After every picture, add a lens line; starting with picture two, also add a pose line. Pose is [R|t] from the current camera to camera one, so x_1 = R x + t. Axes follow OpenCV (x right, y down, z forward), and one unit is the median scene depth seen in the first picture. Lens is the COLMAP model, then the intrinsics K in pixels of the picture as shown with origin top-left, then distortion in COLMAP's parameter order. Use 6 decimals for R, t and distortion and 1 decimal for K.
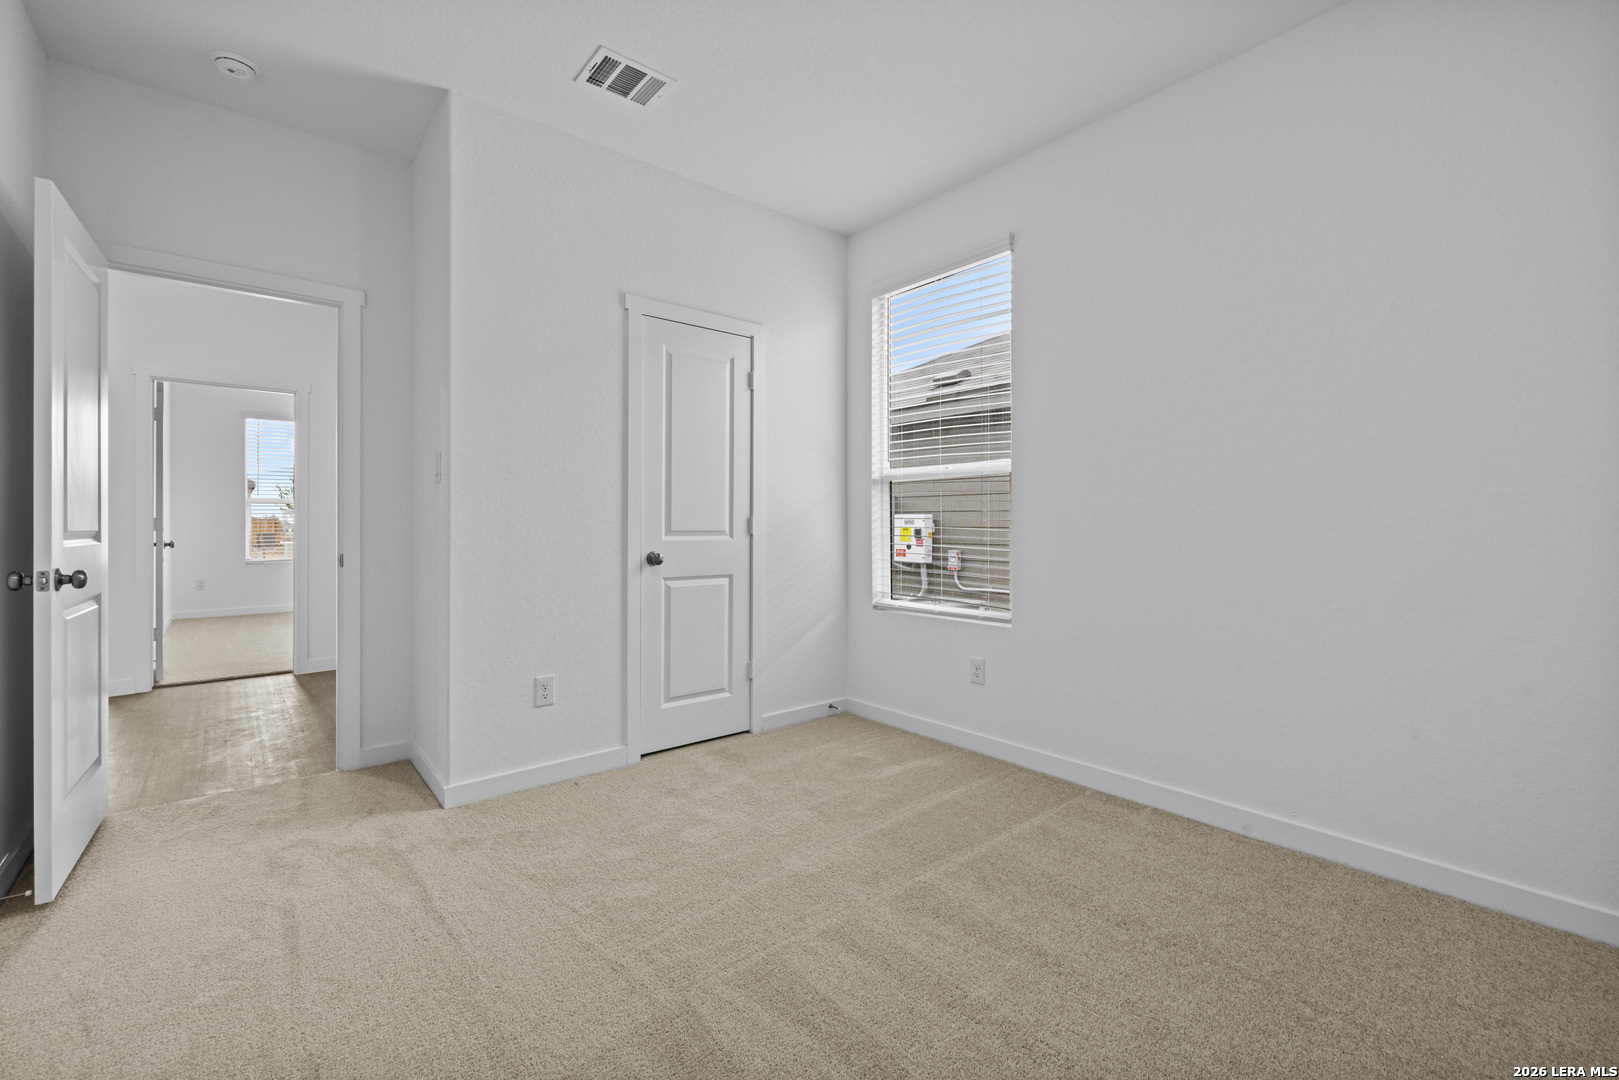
lens RADIAL K [[680.3, 0, 798.7], [0, 680.3, 533.8], [0, 0, 1]] dist [-0.000349, 0.001502]
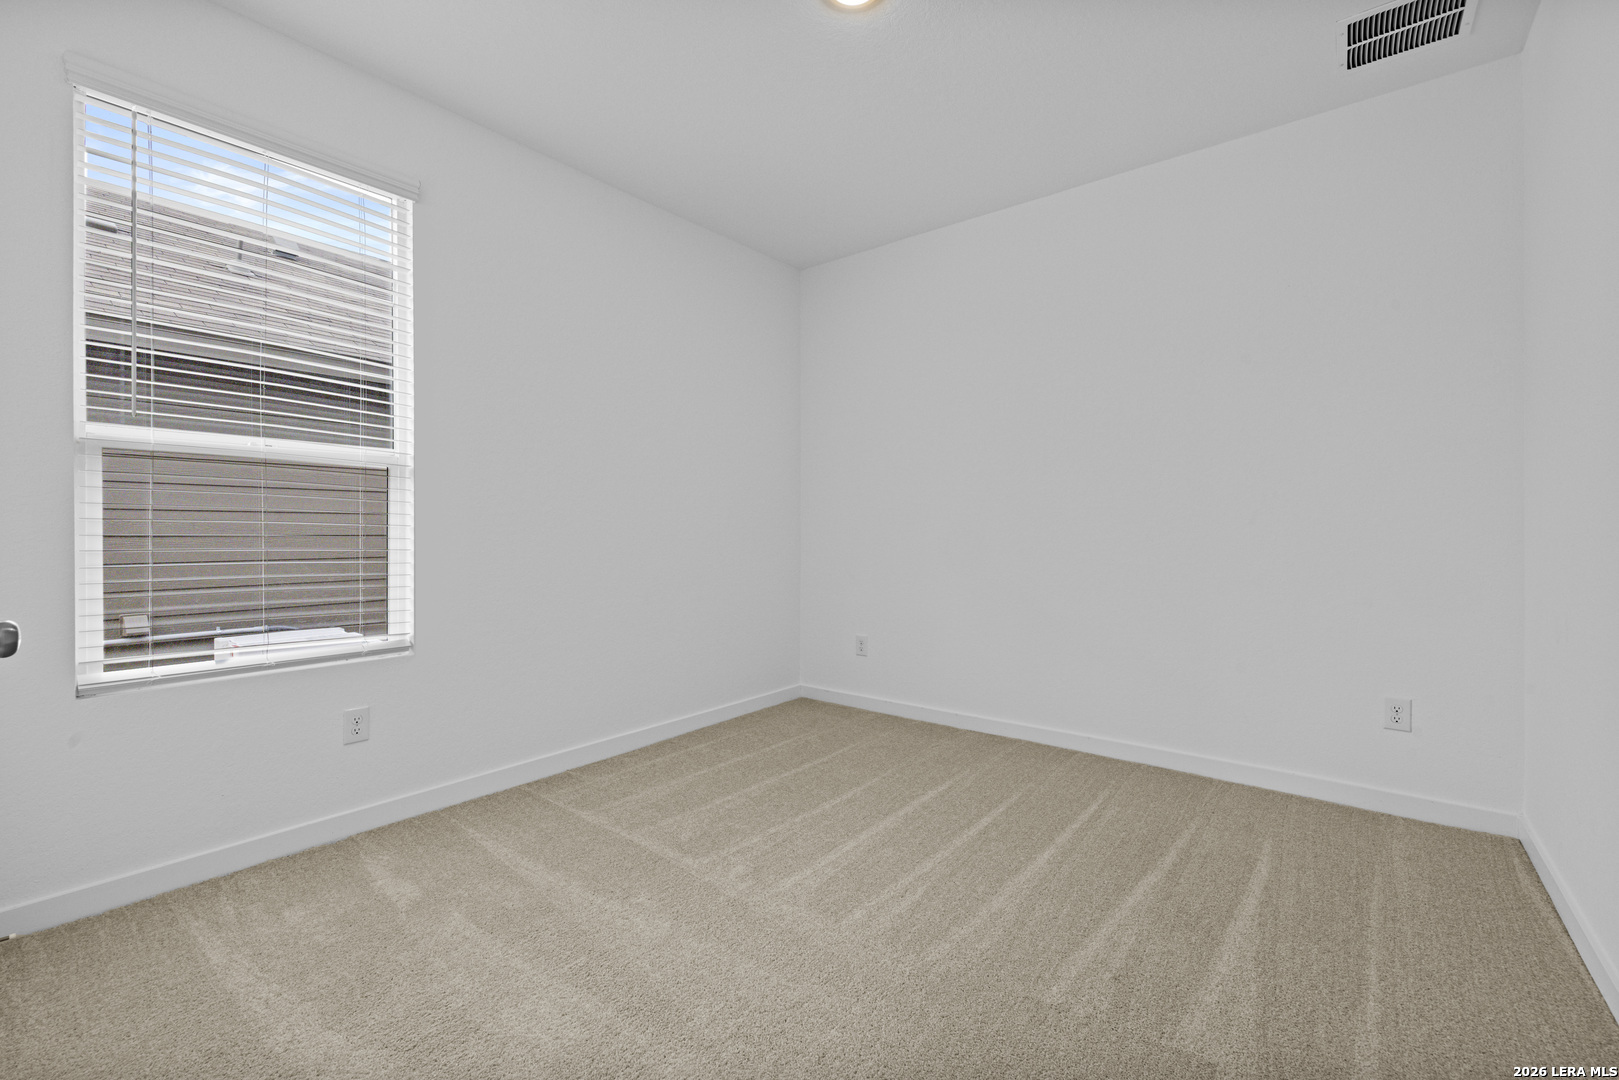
lens RADIAL K [[680.3, 0, 802.6], [0, 680.3, 528.7], [0, 0, 1]] dist [-0.000349, 0.001502]
pose [[-0.207027, 0.003102, 0.978330, -0.576197], [0.006089, 0.999980, -0.001882, -0.011190], [-0.978316, 0.005568, -0.207042, 0.673925]]
